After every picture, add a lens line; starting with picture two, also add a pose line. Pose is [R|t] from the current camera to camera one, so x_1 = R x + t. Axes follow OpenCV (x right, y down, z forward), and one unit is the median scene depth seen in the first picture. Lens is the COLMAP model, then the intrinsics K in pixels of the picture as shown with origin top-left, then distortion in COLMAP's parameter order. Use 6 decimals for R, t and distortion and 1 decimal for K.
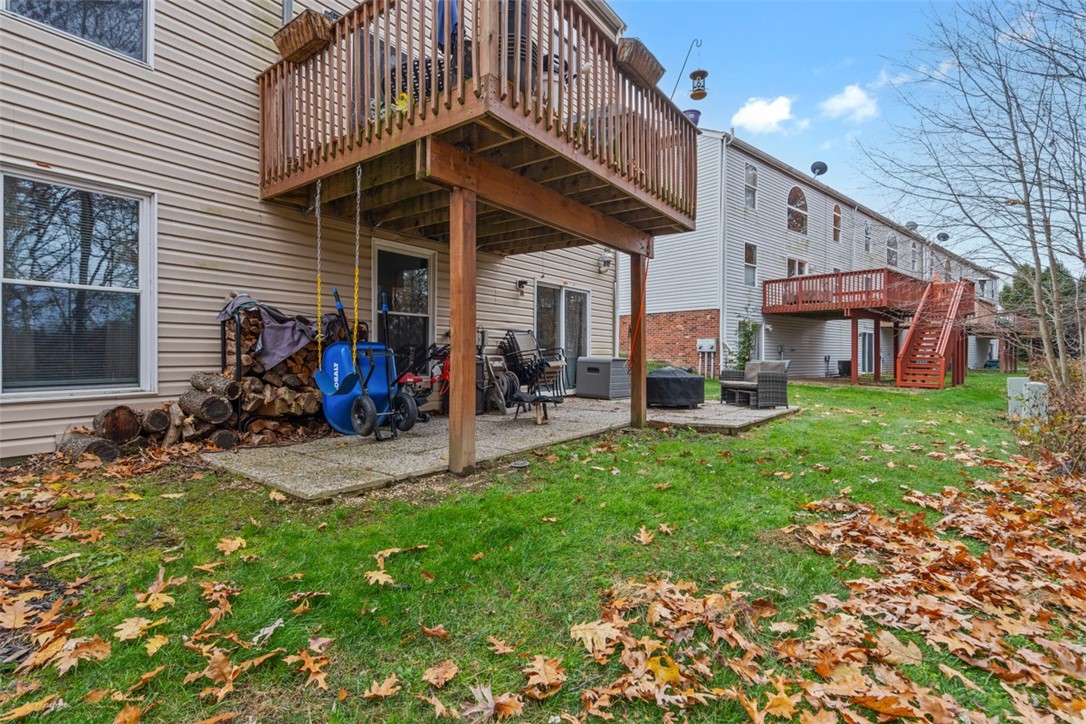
lens RADIAL K [[492.1, 0, 536.8], [0, 492.1, 356.7], [0, 0, 1]] dist [-0.000085, -0.000084]
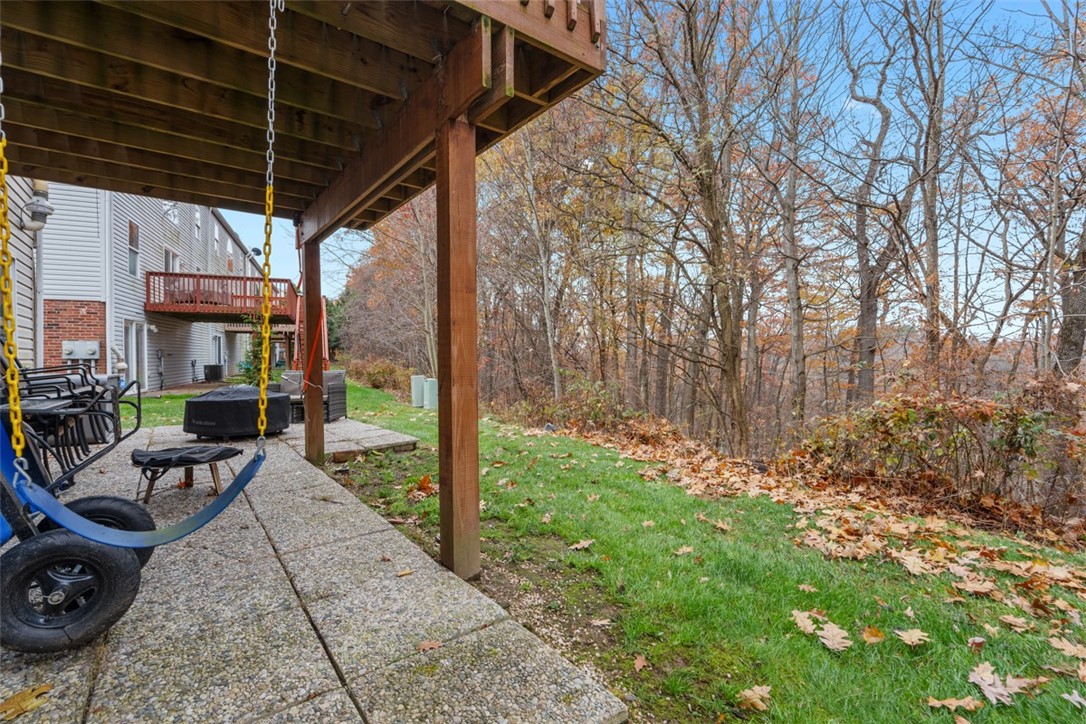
lens RADIAL K [[492.1, 0, 536.8], [0, 492.1, 356.7], [0, 0, 1]] dist [-0.000085, -0.000084]
pose [[0.290388, -0.010571, 0.956851, -0.146570], [0.012812, 0.999892, 0.007158, -0.009859], [-0.956823, 0.010180, 0.290492, 0.148615]]
